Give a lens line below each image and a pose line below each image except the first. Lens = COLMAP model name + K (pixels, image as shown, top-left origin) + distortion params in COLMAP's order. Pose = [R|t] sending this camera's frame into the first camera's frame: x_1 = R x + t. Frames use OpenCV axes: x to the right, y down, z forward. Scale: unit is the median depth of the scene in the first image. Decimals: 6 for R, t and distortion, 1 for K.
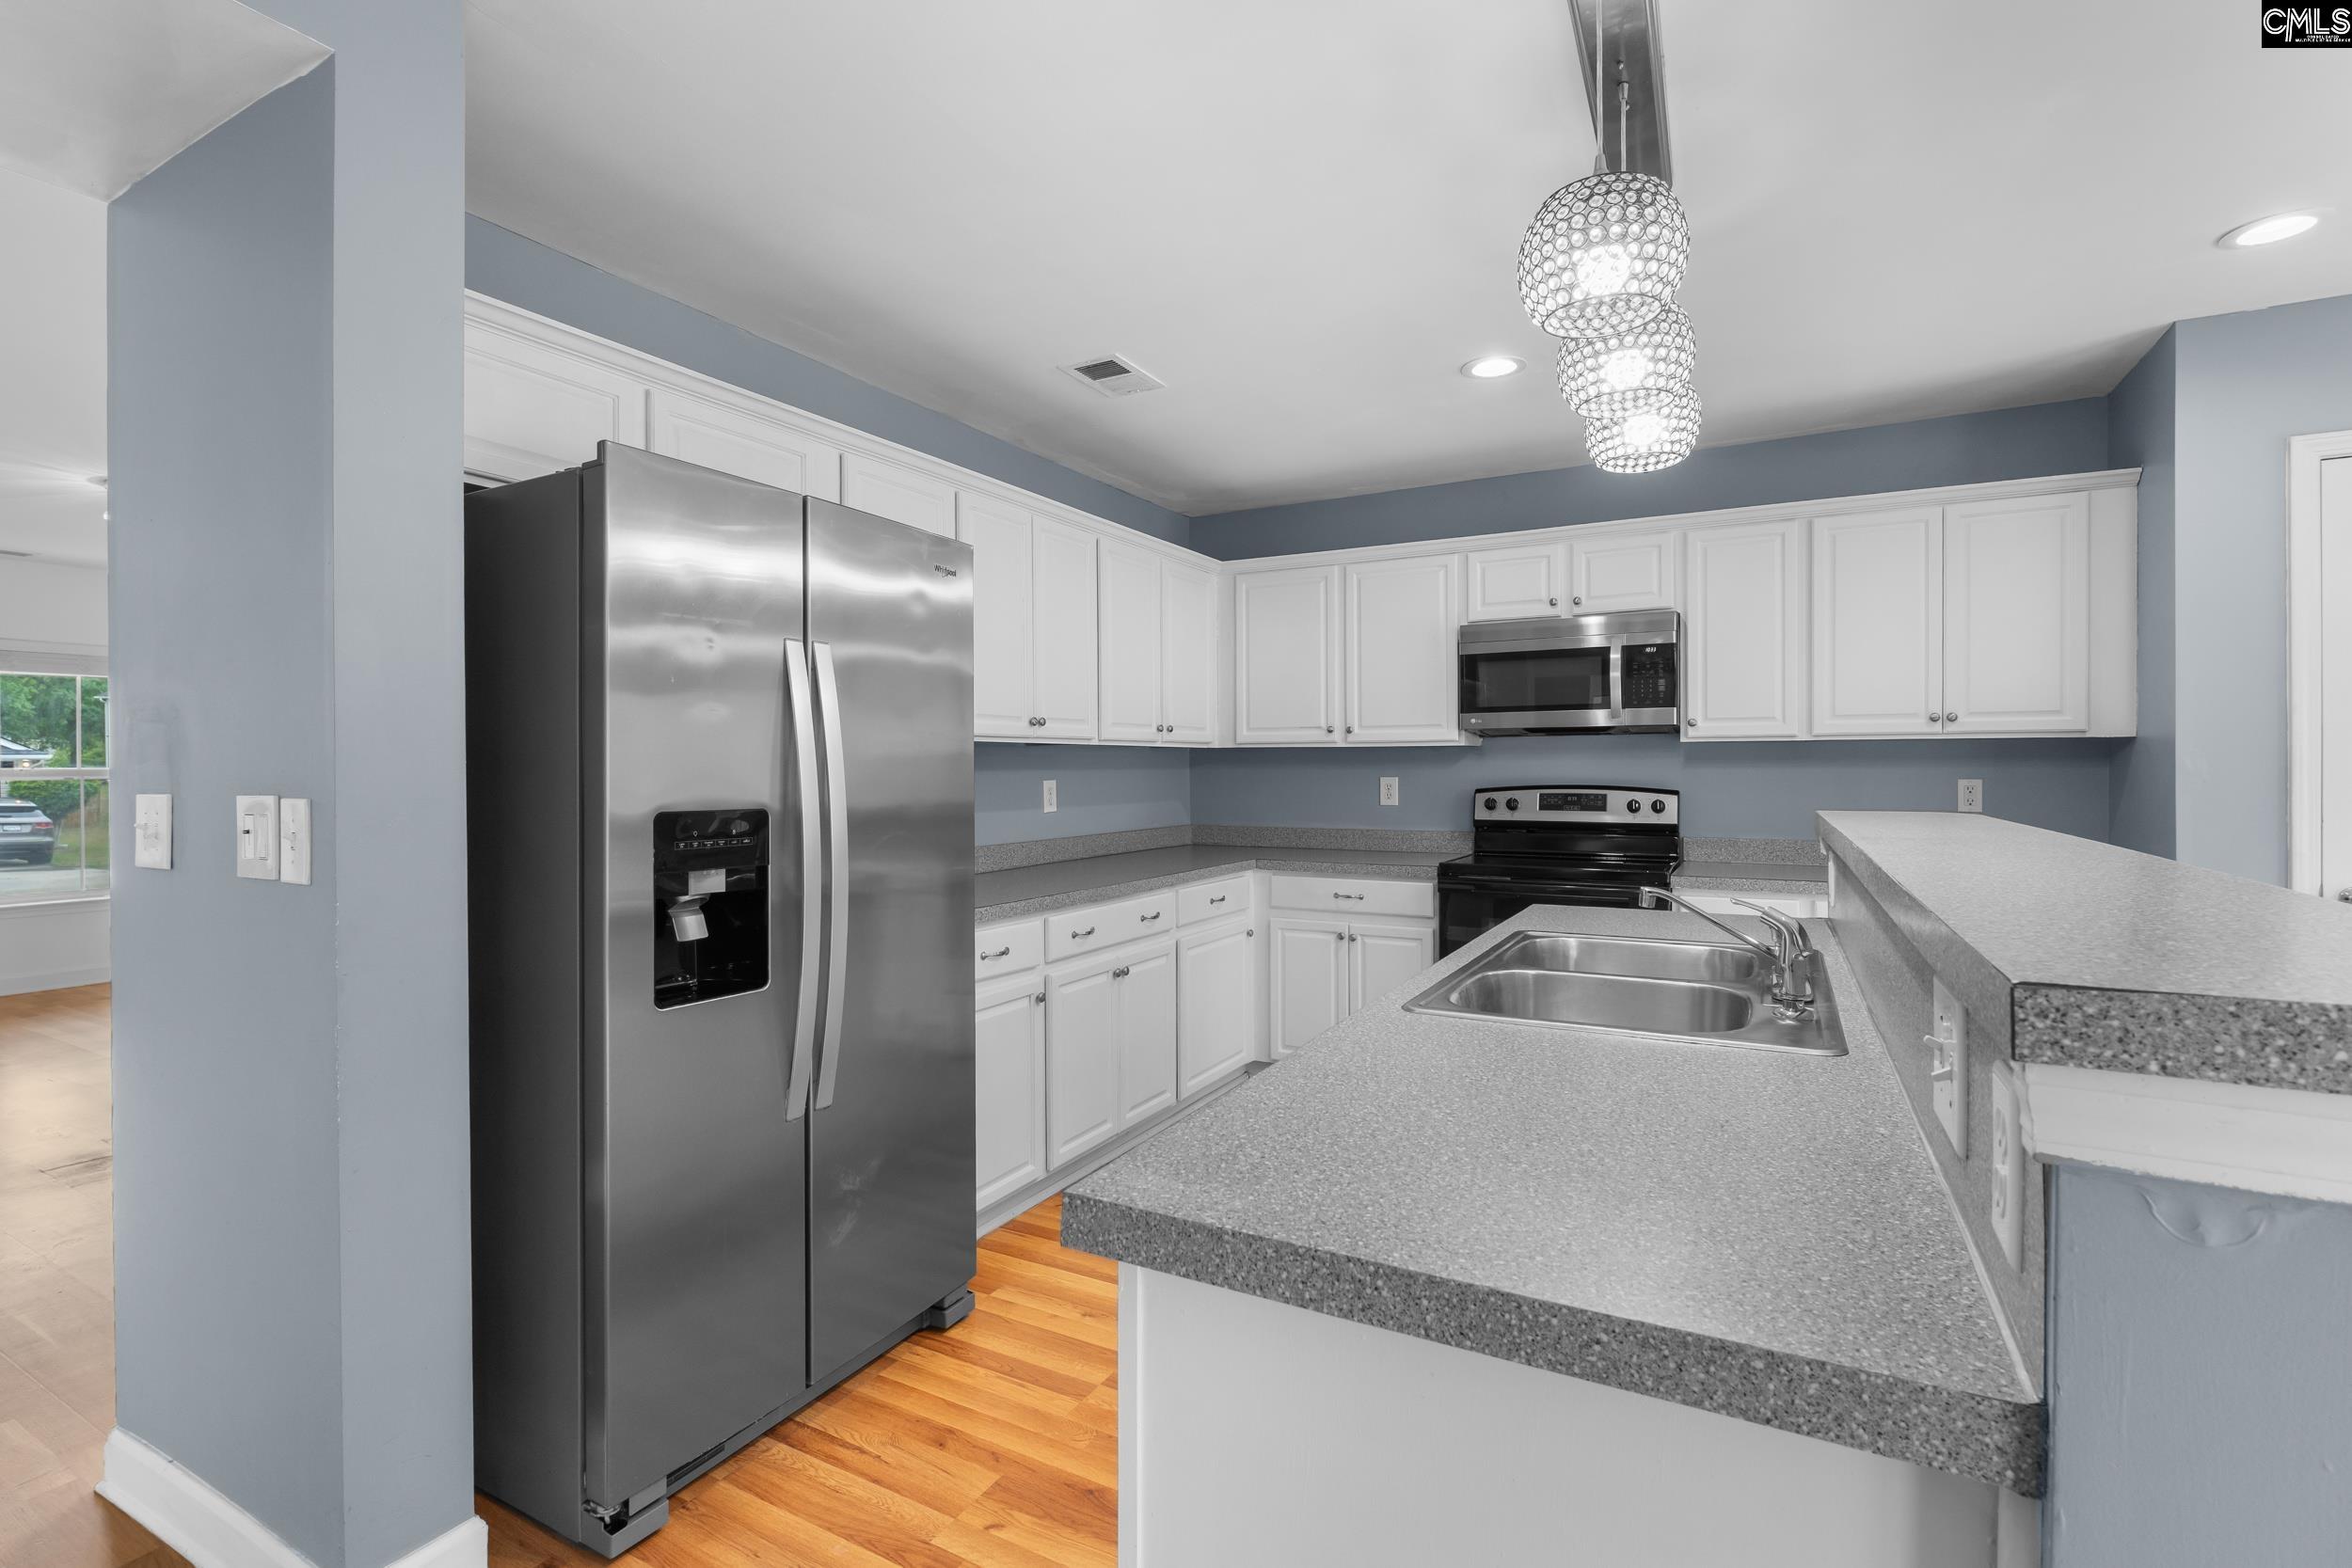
lens RADIAL K [[1085.0, 0, 1168.4], [0, 1085.0, 772.6], [0, 0, 1]] dist [-0.010911, 0.001016]
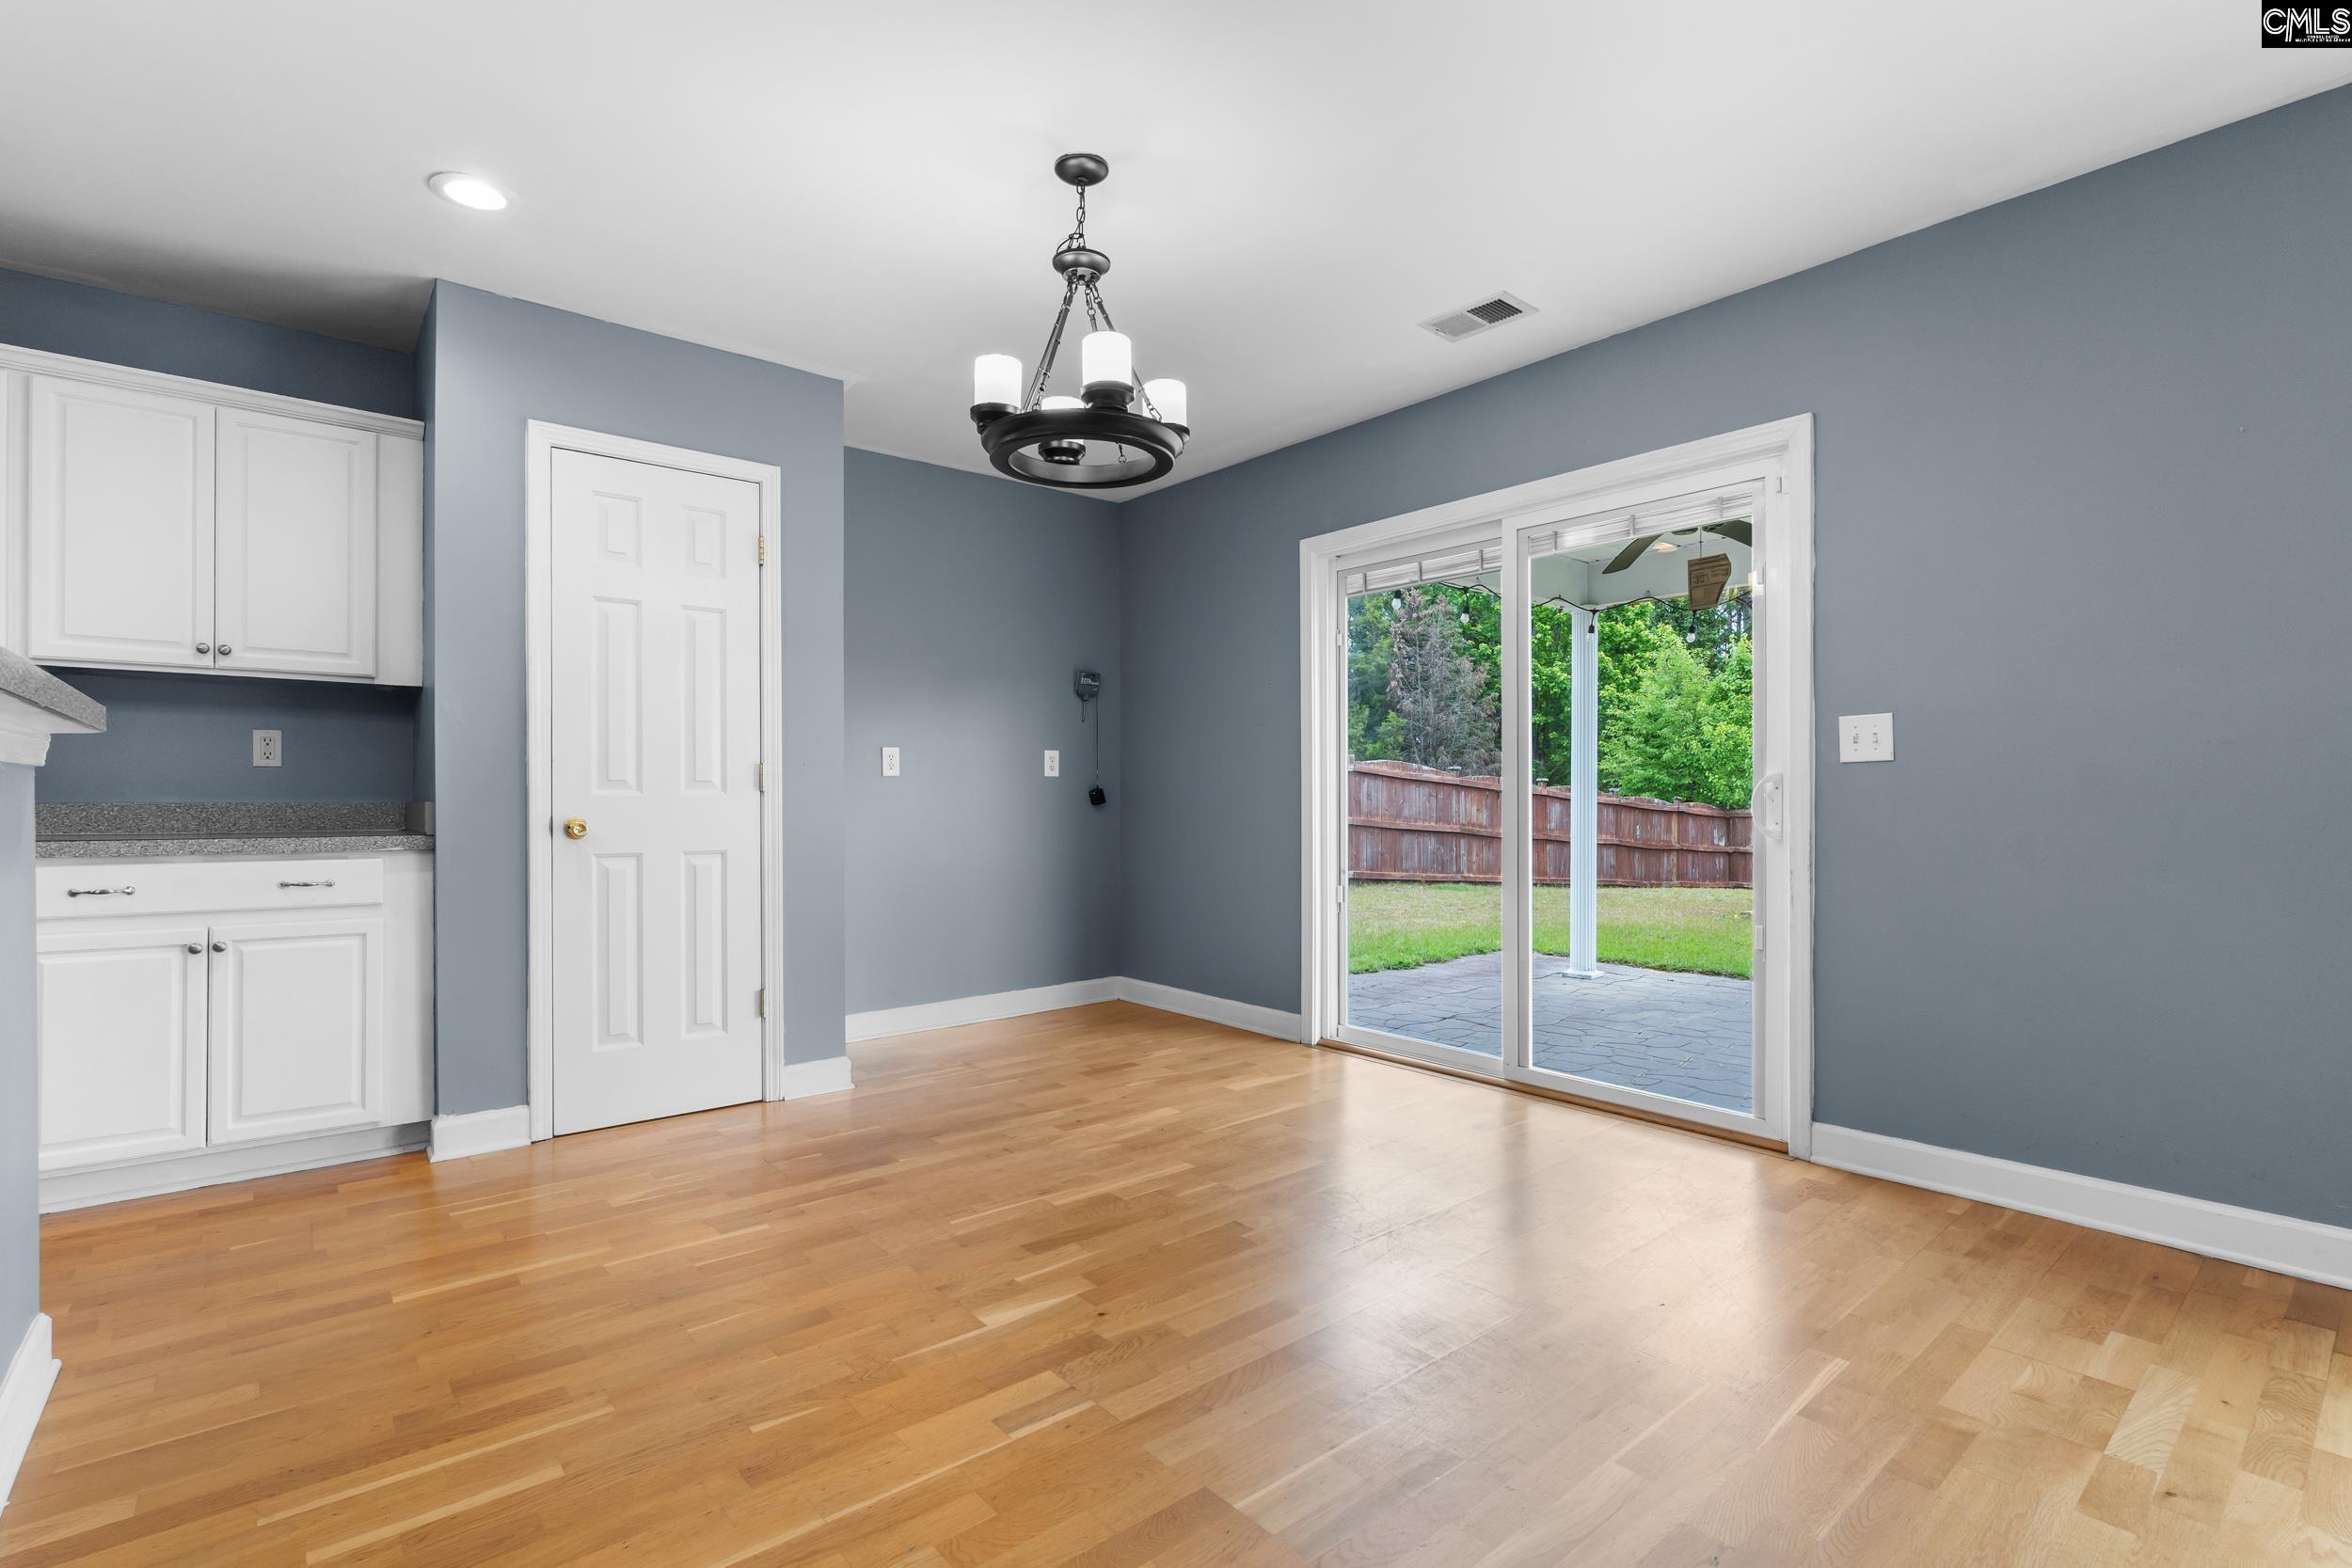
lens RADIAL K [[1085.0, 0, 1165.4], [0, 1085.0, 793.0], [0, 0, 1]] dist [-0.010911, 0.001016]
pose [[0.364948, 0.006840, 0.931003, 0.174627], [0.000834, 0.999970, -0.007674, 0.064879], [-0.931027, 0.003577, 0.364932, -0.024460]]
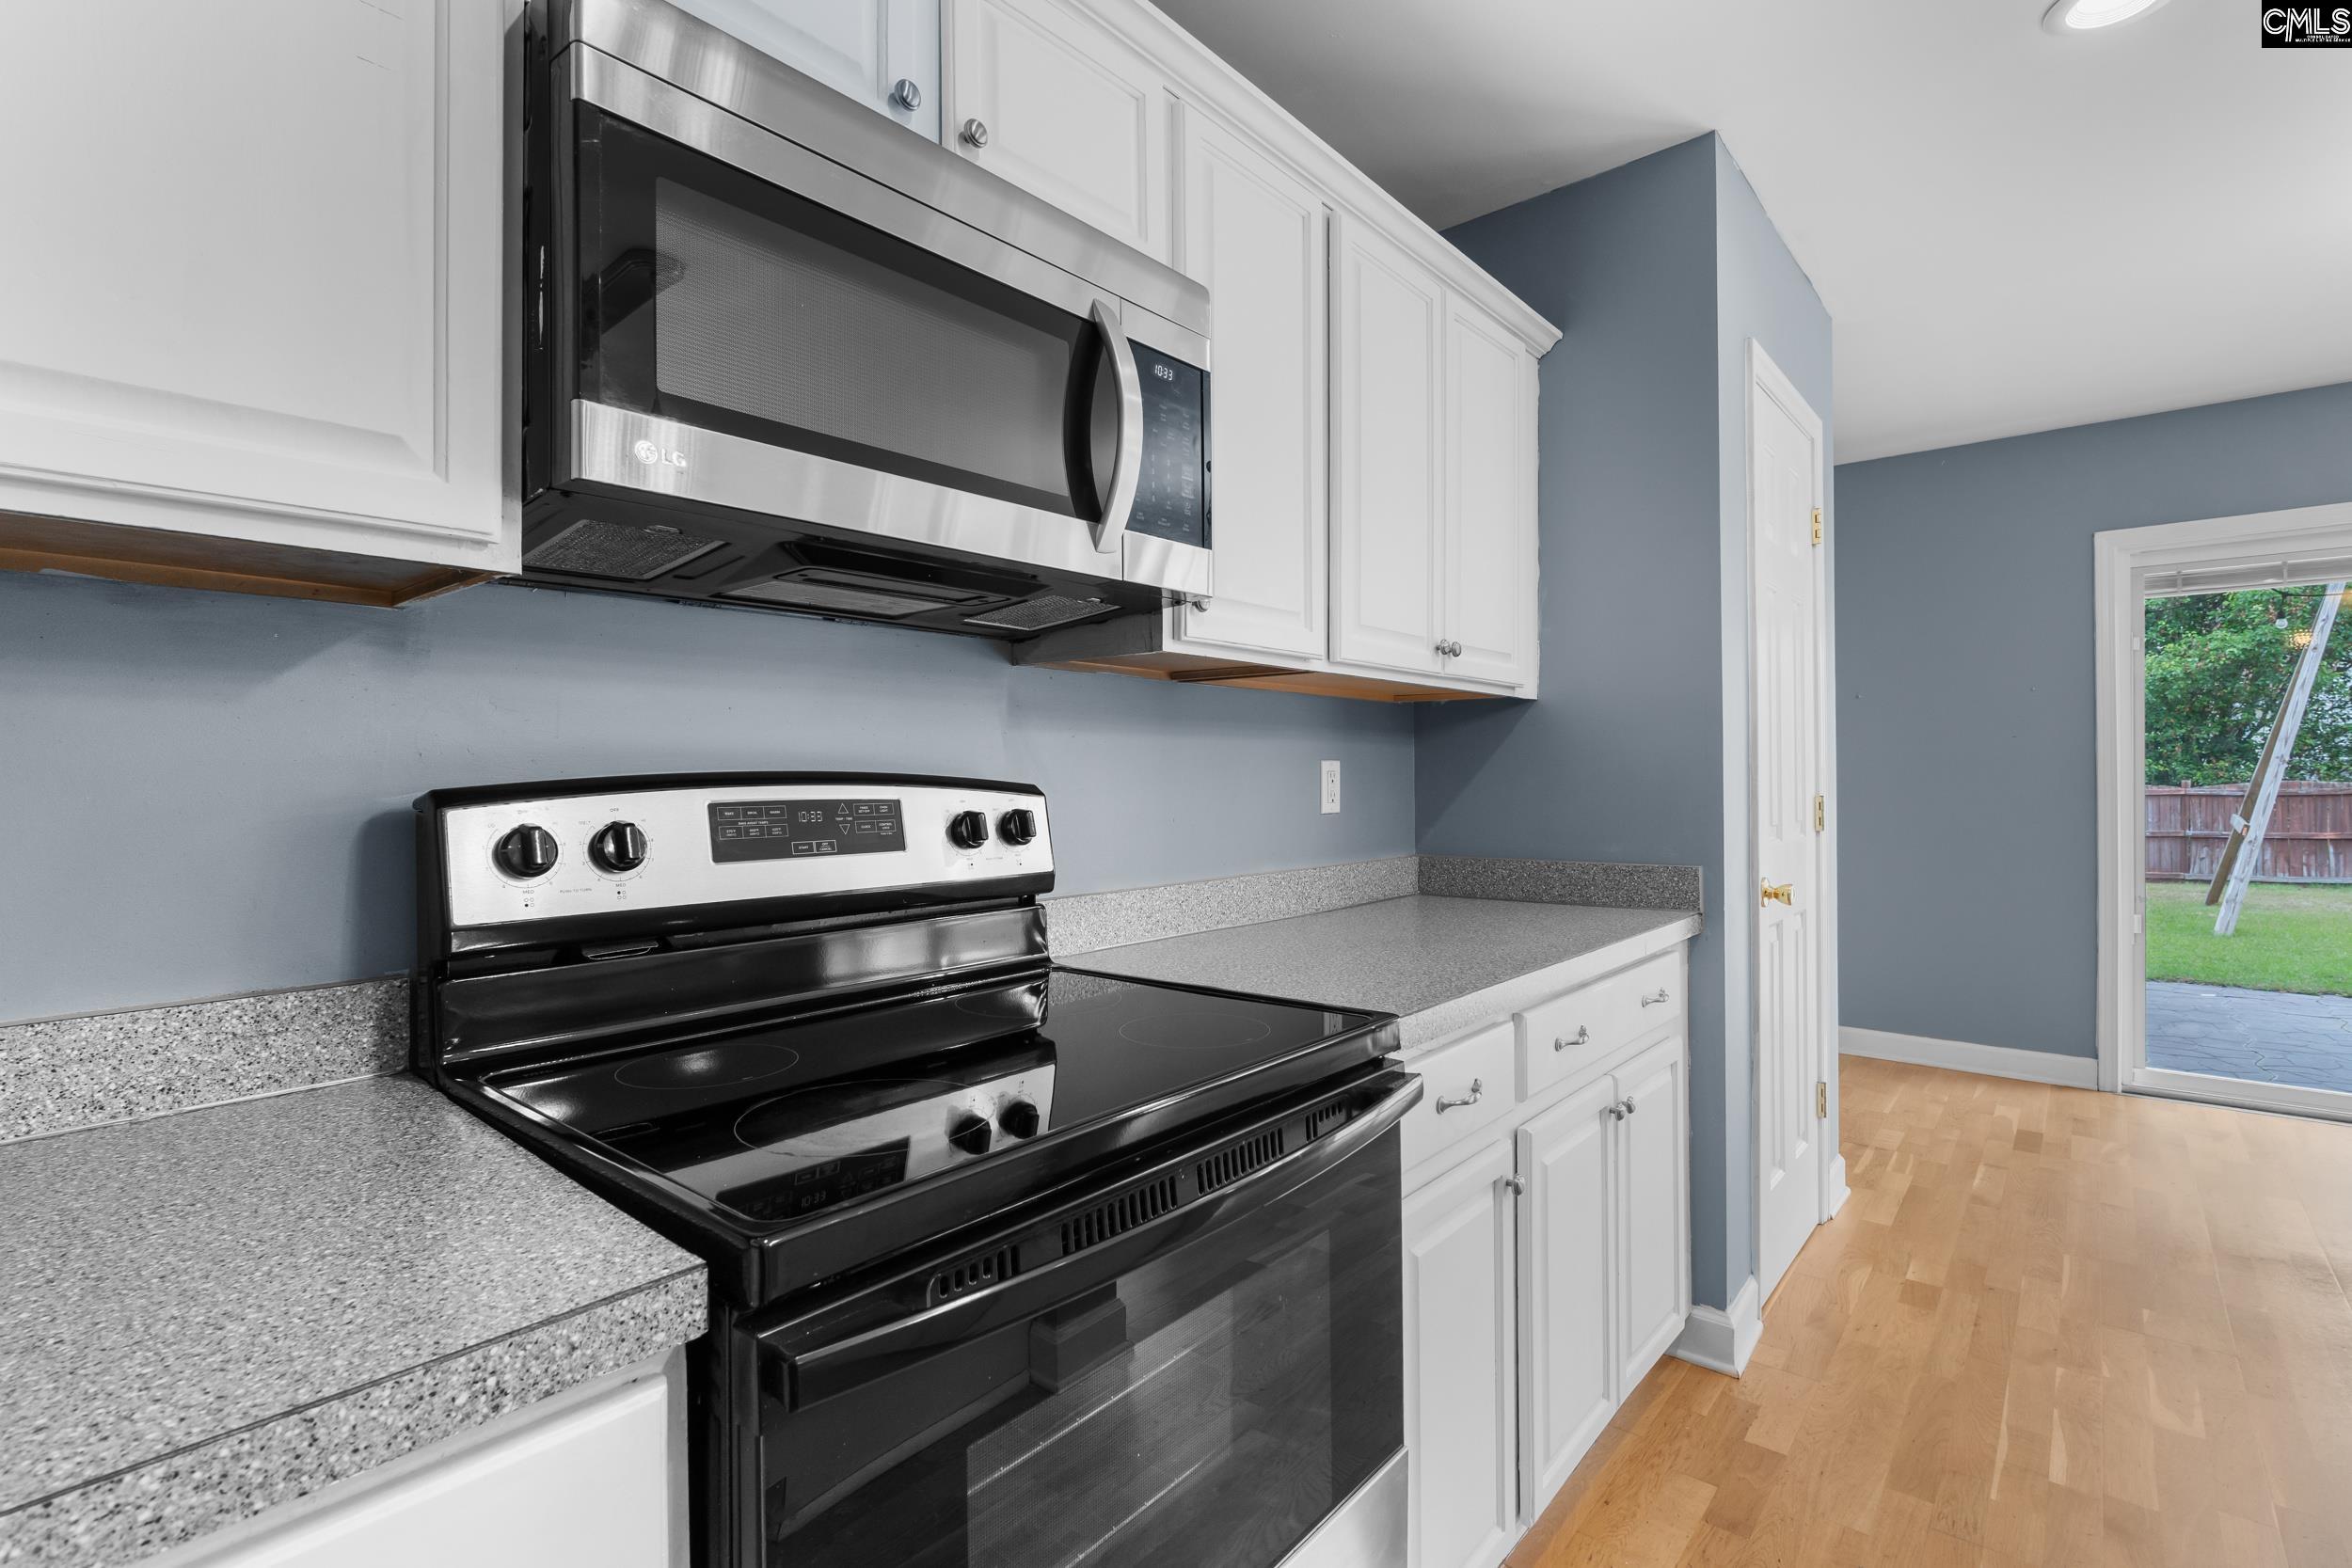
lens RADIAL K [[1085.0, 0, 1172.8], [0, 1085.0, 776.7], [0, 0, 1]] dist [-0.010911, 0.001016]
pose [[0.203777, 0.000478, 0.979017, 0.107418], [0.006900, 0.999974, -0.001924, 0.015831], [-0.978993, 0.007147, 0.203769, 0.932933]]
